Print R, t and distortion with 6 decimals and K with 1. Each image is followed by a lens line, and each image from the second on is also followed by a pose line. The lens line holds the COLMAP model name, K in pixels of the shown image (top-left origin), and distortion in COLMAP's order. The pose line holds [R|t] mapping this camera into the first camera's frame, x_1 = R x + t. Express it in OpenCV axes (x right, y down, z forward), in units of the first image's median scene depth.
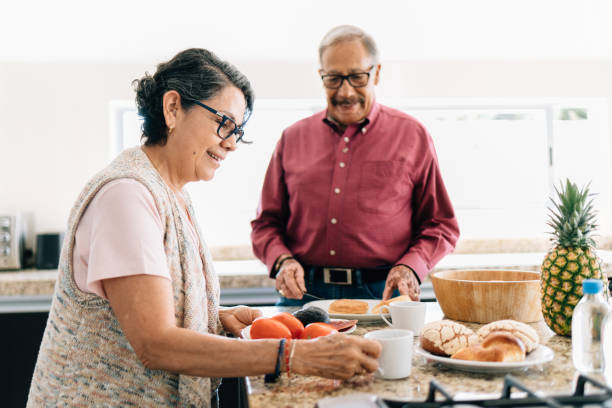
lens RADIAL K [[706.9, 0, 306.0], [0, 706.9, 204.0], [0, 0, 1]] dist [-0.131943, 0.002677]
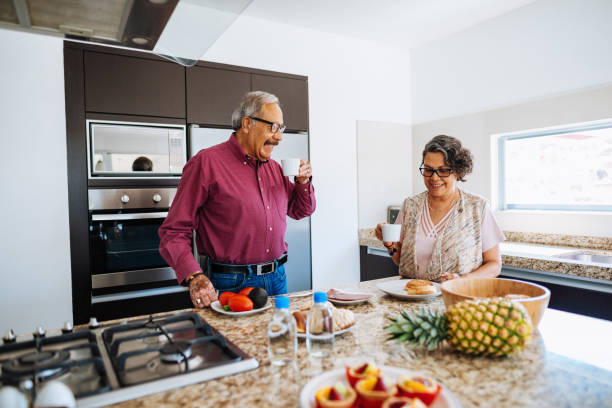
lens RADIAL K [[418.8, 0, 306.0], [0, 418.8, 204.0], [0, 0, 1]] dist [-0.027979, 0.005770]
pose [[0.407217, 0.030771, -0.912813, 0.705554], [0.014184, 0.999099, 0.040008, -0.065012], [0.913221, -0.029239, 0.406413, 0.402139]]
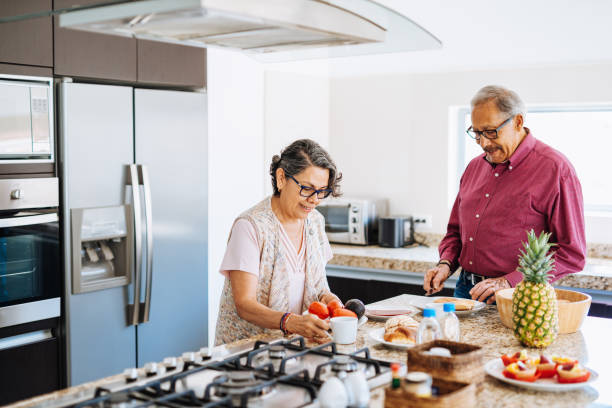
lens RADIAL K [[845.1, 0, 306.0], [0, 845.1, 204.0], [0, 0, 1]] dist [0.014358, 0.028440]
pose [[0.733188, 0.063928, -0.677015, 0.884935], [-0.014732, 0.996831, 0.078173, -0.161801], [0.679867, -0.047342, 0.731806, -0.364489]]
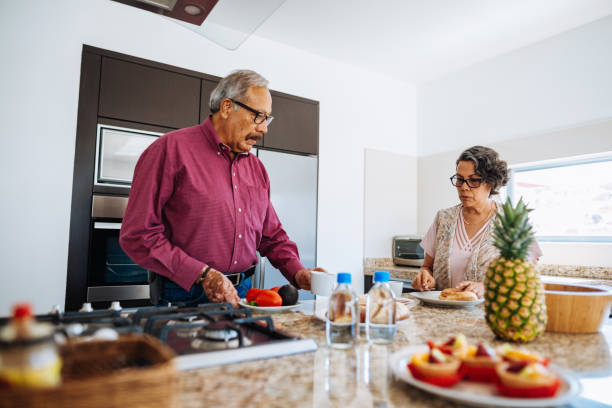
lens RADIAL K [[418.8, 0, 306.0], [0, 418.8, 204.0], [0, 0, 1]] dist [-0.027979, 0.005770]
pose [[0.441413, -0.051358, -0.895833, 0.631305], [-0.027662, 0.997107, -0.070794, 0.024656], [0.896877, 0.056030, 0.438716, 0.338168]]
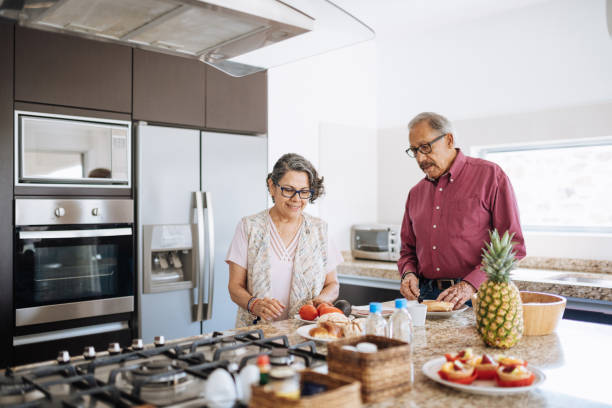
lens RADIAL K [[588.4, 0, 306.0], [0, 588.4, 204.0], [0, 0, 1]] dist [-0.039992, 0.012708]
pose [[0.597687, 0.010787, -0.801657, 0.813293], [-0.006669, 0.999942, 0.008483, -0.072958], [0.801702, 0.000276, 0.597724, 0.036095]]
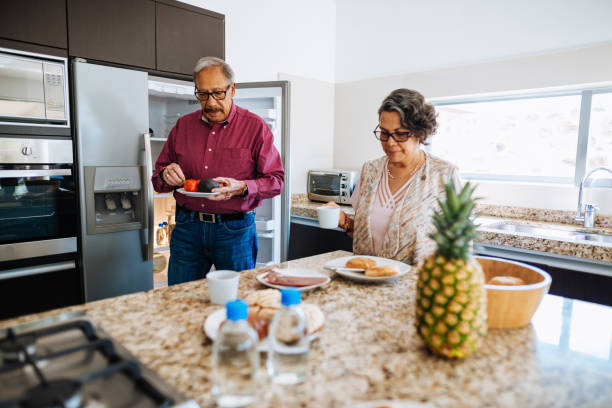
lens RADIAL K [[418.8, 0, 306.0], [0, 418.8, 204.0], [0, 0, 1]] dist [-0.027979, 0.005770]
pose [[0.608890, 0.111241, -0.785416, 0.515320], [-0.025570, 0.992356, 0.120729, -0.047756], [0.792842, -0.053428, 0.607080, 0.428989]]
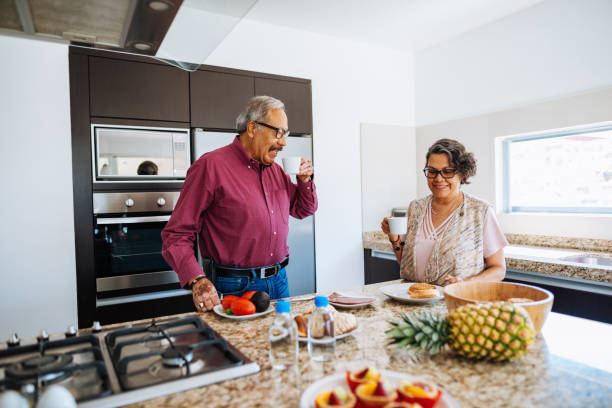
lens RADIAL K [[418.8, 0, 306.0], [0, 418.8, 204.0], [0, 0, 1]] dist [-0.027979, 0.005770]
pose [[0.396162, 0.024088, -0.917864, 0.708525], [0.017487, 0.999277, 0.033772, -0.067011], [0.918014, -0.029429, 0.395455, 0.406474]]
